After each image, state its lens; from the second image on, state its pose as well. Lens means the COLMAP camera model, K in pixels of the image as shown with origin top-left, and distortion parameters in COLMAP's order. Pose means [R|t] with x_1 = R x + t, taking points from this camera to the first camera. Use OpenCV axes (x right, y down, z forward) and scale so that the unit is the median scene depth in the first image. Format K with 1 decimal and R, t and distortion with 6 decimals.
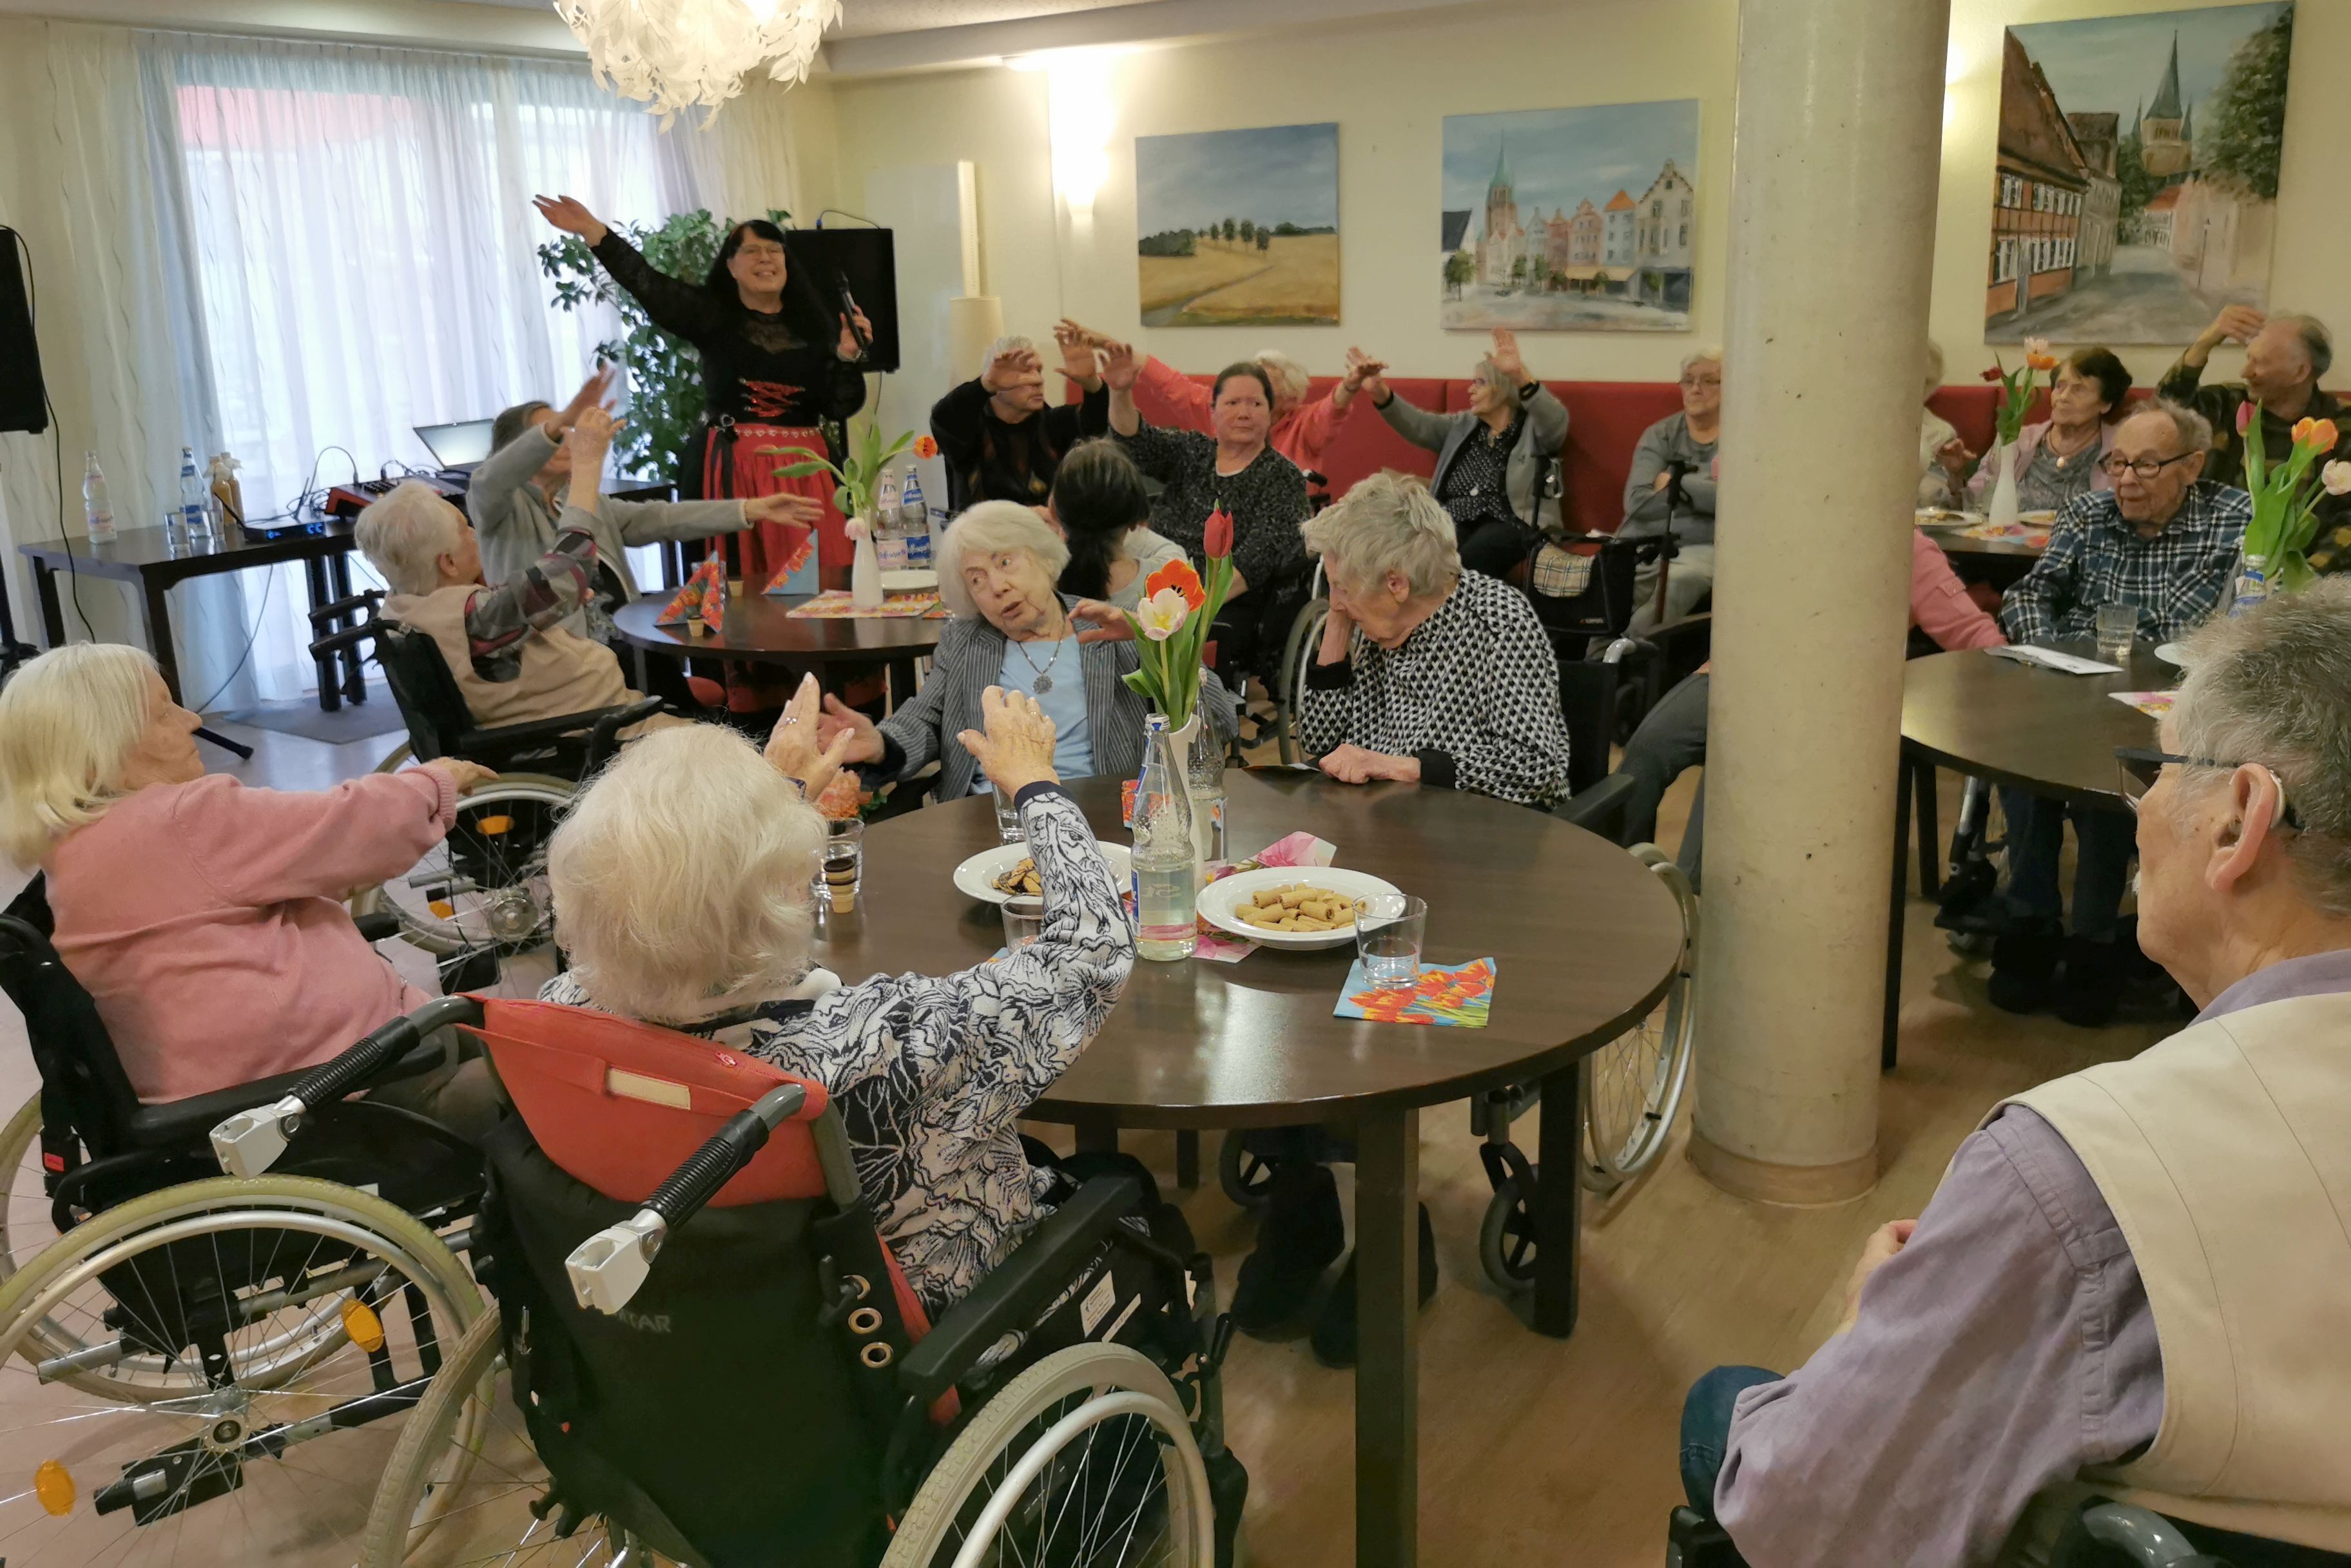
lens RADIAL K [[1878.2, 0, 1140.1], [0, 1878.2, 658.2], [0, 0, 1]] dist [0.106522, -0.163759]
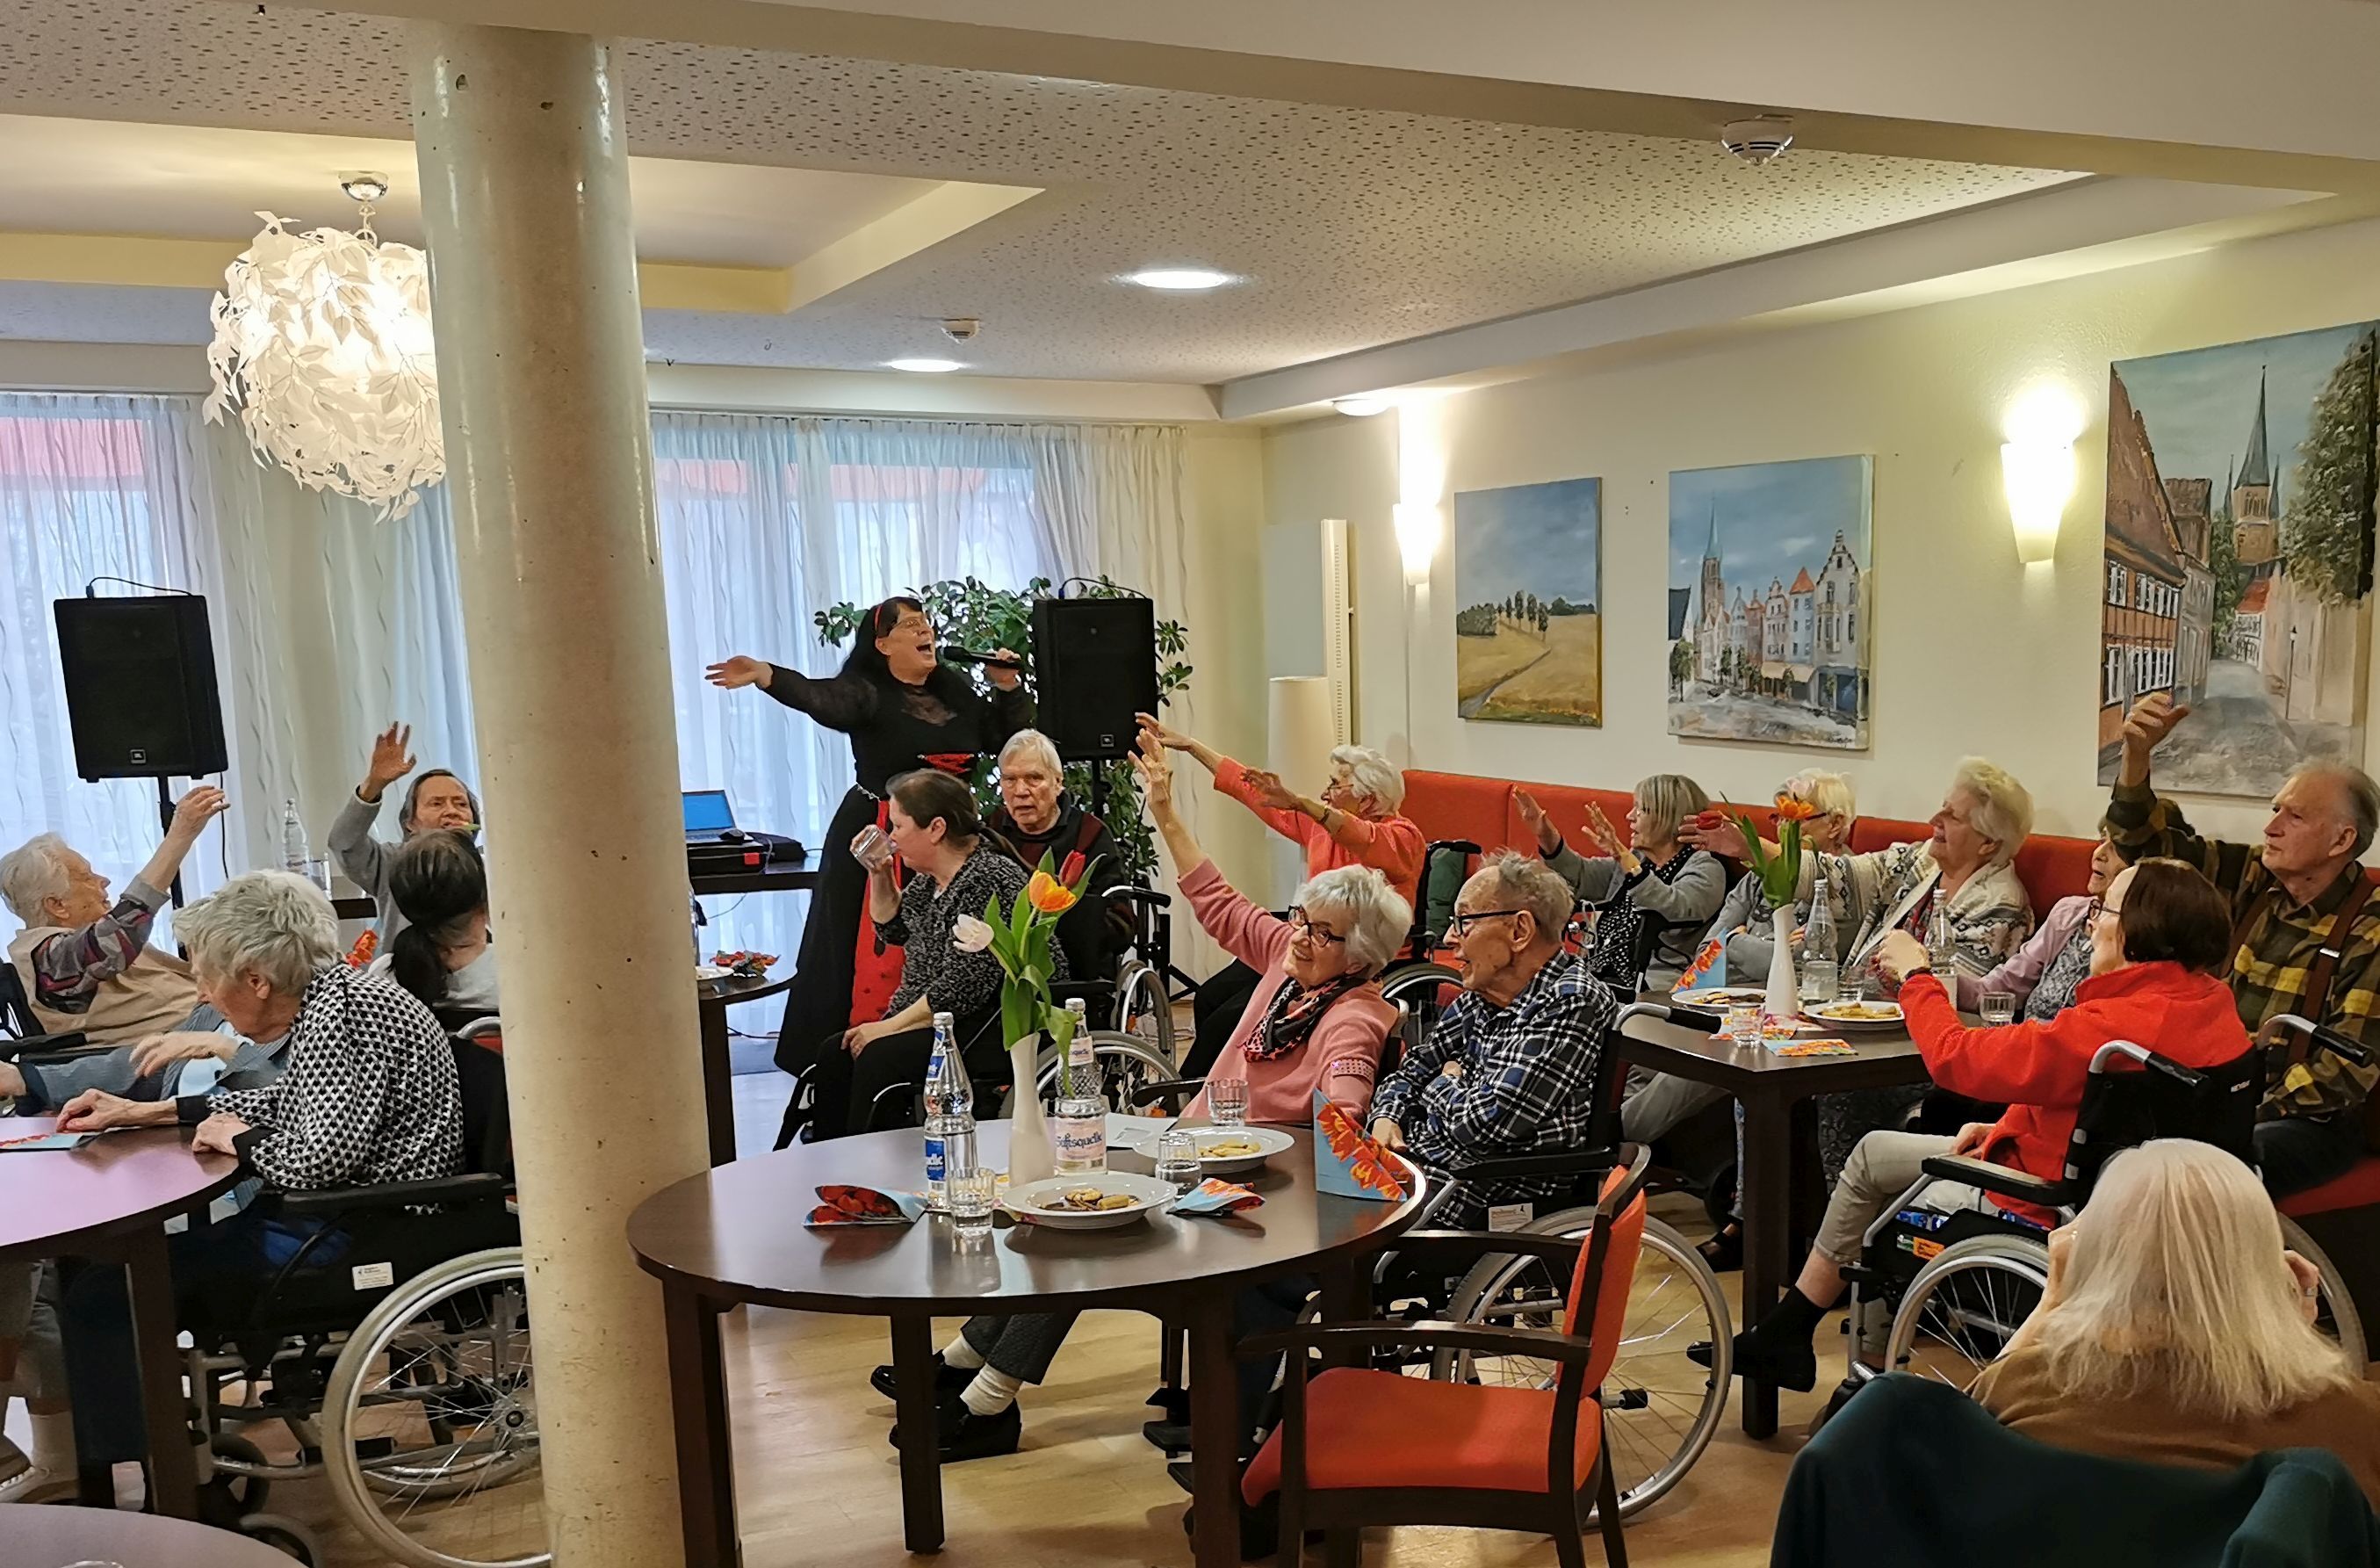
lens RADIAL K [[2608.1, 0, 1399.1], [0, 2608.1, 963.8], [0, 0, 1]] dist [0.007155, -0.012411]
pose [[0.878616, 0.085262, -0.469857, 0.617602], [-0.122763, 0.991191, -0.049697, -0.012832], [0.461480, 0.101346, 0.881343, -0.000991]]
